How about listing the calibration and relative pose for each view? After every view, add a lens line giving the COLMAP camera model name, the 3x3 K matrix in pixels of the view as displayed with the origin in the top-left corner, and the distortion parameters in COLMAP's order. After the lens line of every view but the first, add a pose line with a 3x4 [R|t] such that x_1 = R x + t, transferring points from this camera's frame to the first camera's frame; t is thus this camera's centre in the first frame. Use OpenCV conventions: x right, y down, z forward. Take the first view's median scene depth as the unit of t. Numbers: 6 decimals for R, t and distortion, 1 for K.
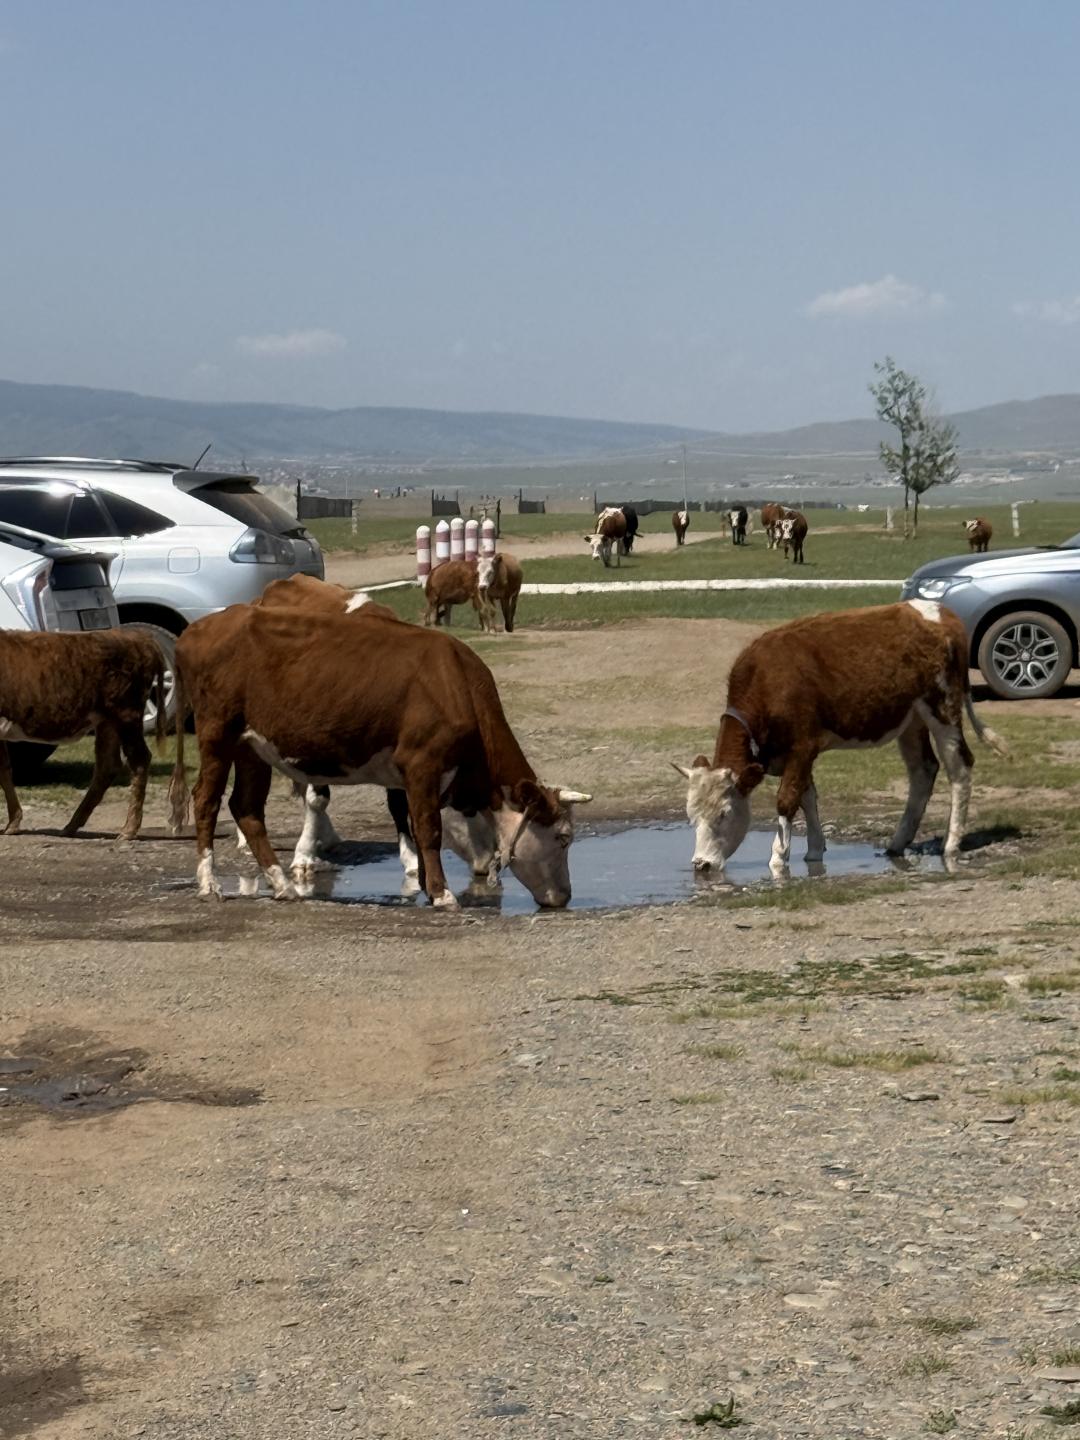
lens RADIAL K [[4531.6, 0, 540.0], [0, 4531.6, 720.0], [0, 0, 1]] dist [-0.059052, -0.384261]
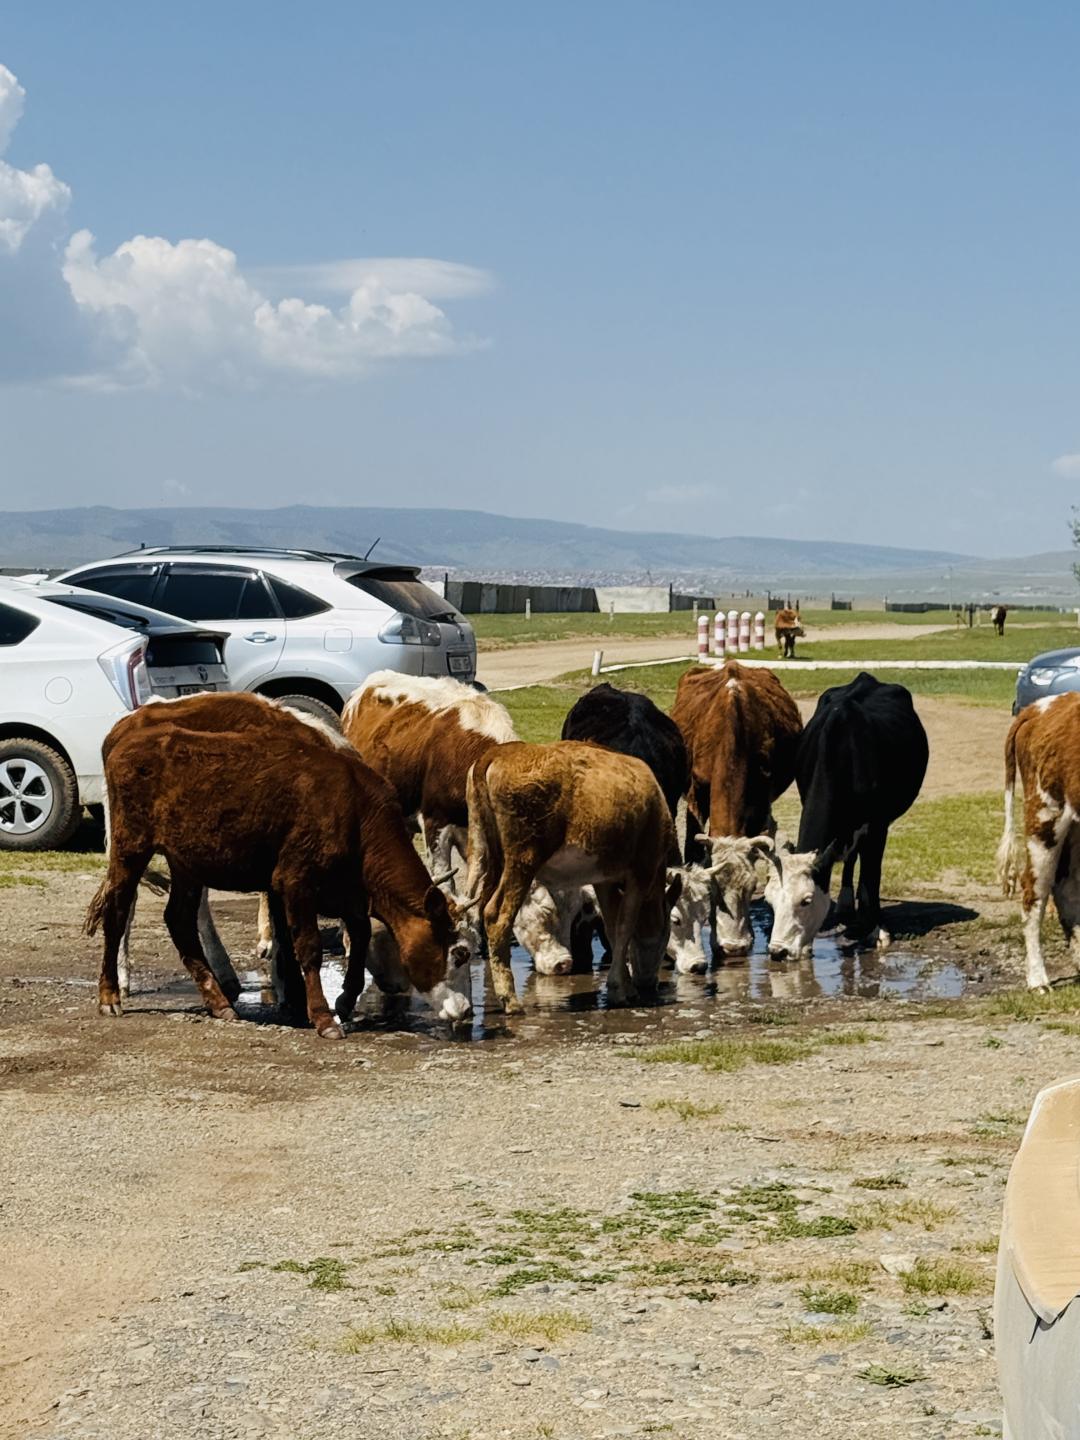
lens RADIAL K [[3069.4, 0, 540.0], [0, 3069.4, 720.0], [0, 0, 1]] dist [0.075363, 0.304864]
pose [[0.994663, 0.022757, -0.100636, 0.046709], [-0.023653, 0.999690, -0.007714, -0.010773], [0.100430, 0.010053, 0.994893, 0.250113]]
